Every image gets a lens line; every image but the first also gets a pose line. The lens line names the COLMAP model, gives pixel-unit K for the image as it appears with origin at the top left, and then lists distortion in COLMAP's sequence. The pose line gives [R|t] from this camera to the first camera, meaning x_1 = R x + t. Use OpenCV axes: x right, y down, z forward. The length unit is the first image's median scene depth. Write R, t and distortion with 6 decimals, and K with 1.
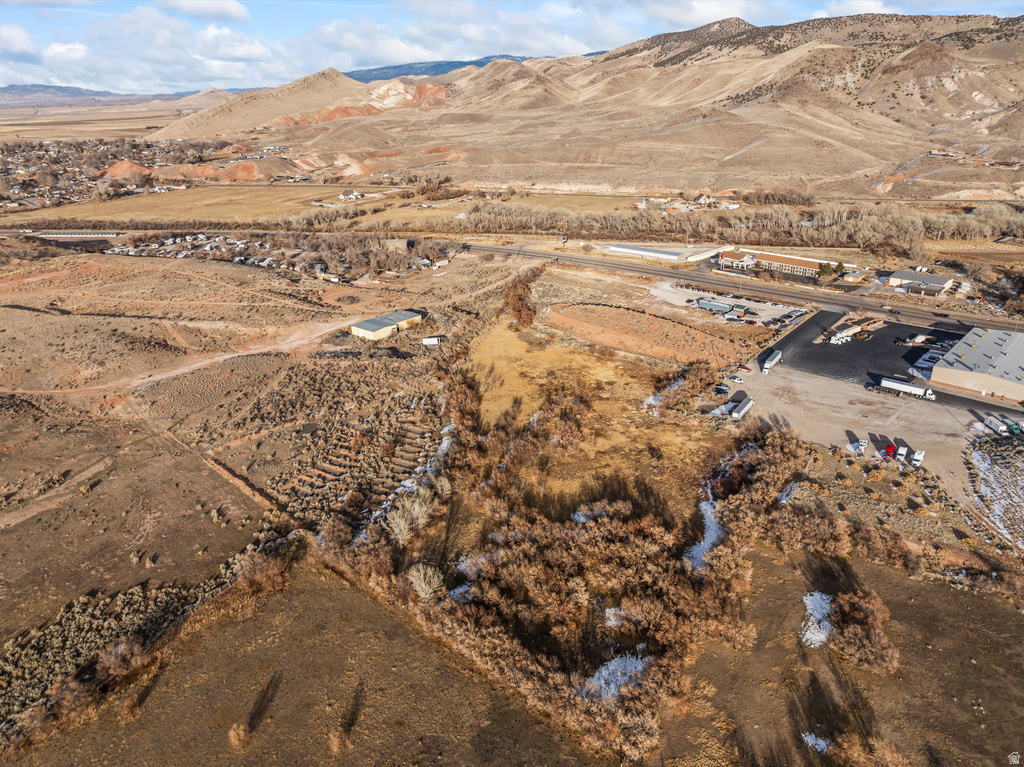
lens RADIAL K [[720.8, 0, 518.2], [0, 720.8, 376.6], [0, 0, 1]] dist [-0.037331, 0.001936]
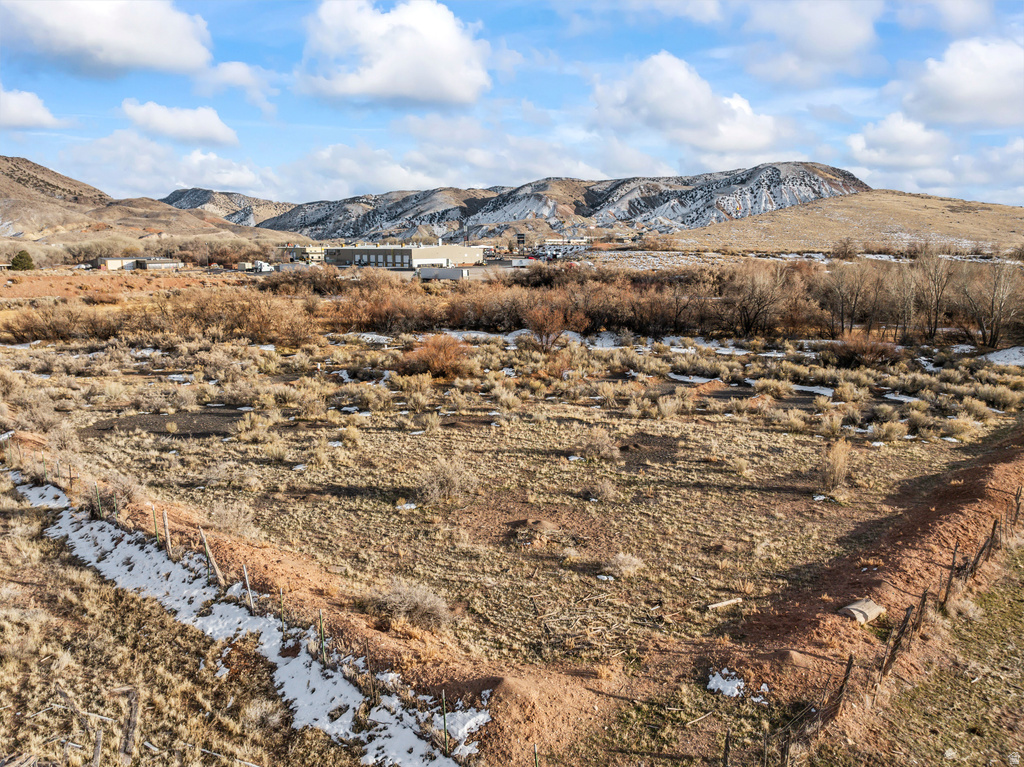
lens RADIAL K [[721.2, 0, 516.8], [0, 721.2, 379.3], [0, 0, 1]] dist [-0.044165, 0.012029]
pose [[0.049245, -0.170760, 0.984081, -0.321989], [0.370630, 0.918053, 0.140756, 0.050930], [-0.927474, 0.357798, 0.108499, 0.665849]]
